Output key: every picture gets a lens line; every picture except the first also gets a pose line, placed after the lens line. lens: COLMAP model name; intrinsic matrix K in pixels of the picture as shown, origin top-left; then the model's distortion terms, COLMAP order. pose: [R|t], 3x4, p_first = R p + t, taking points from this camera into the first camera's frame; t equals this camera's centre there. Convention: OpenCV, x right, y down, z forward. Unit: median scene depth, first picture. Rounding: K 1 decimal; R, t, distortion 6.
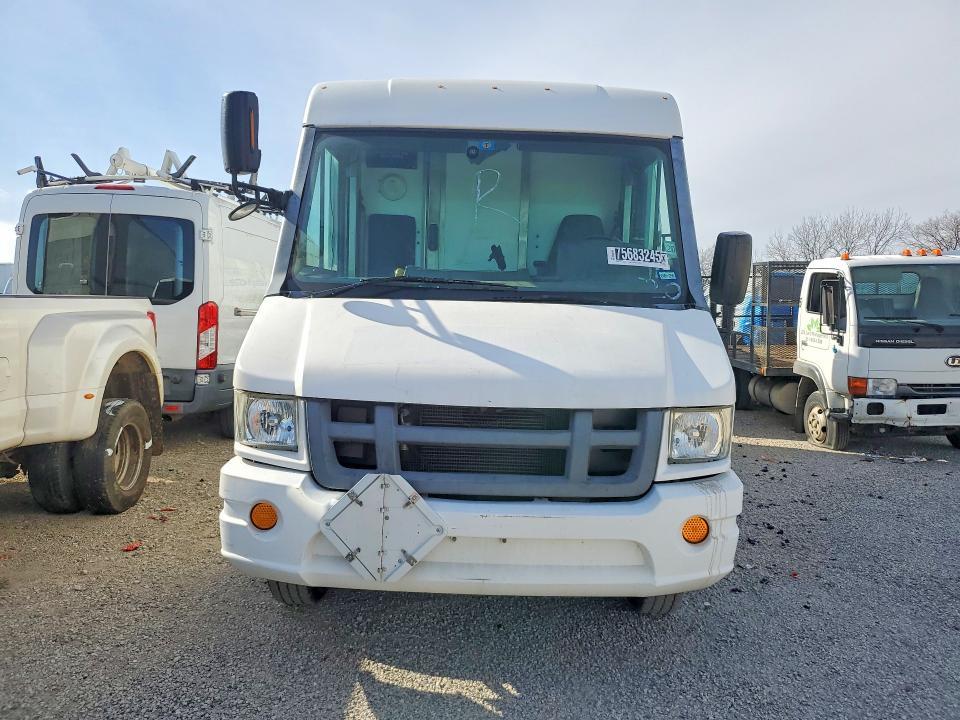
lens RADIAL K [[785.6, 0, 475.7], [0, 785.6, 359.4], [0, 0, 1]] dist [0.019325, -0.000331]
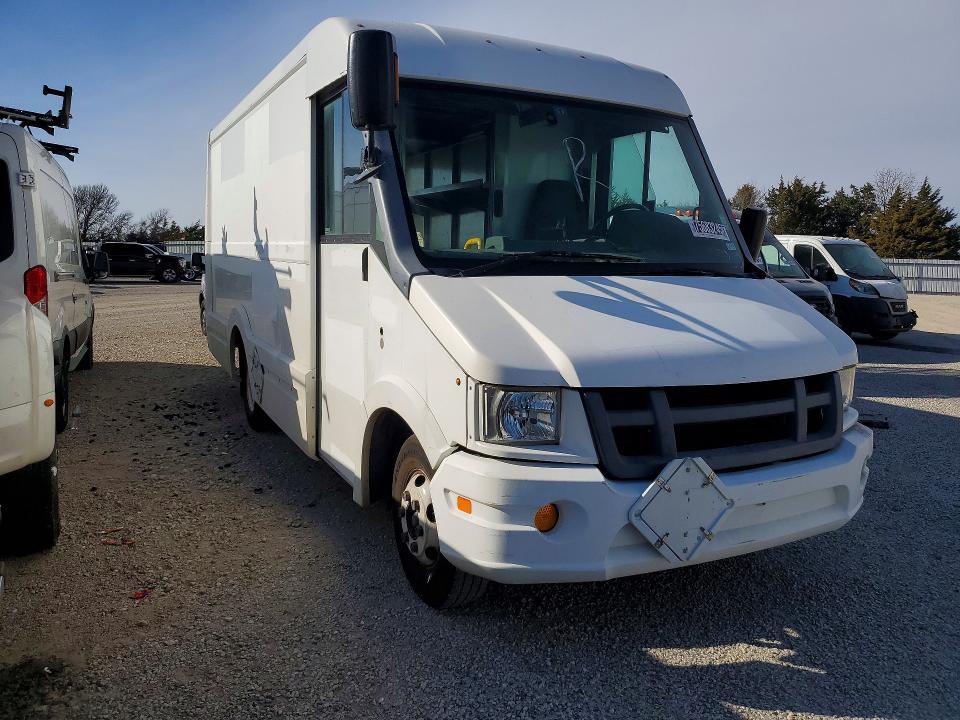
lens RADIAL K [[785.6, 0, 475.7], [0, 785.6, 359.4], [0, 0, 1]] dist [0.019325, -0.000331]
pose [[0.890456, -0.073002, 0.449175, -0.776360], [0.037885, 0.995515, 0.086691, -0.076858], [-0.453489, -0.060177, 0.889228, 0.215798]]
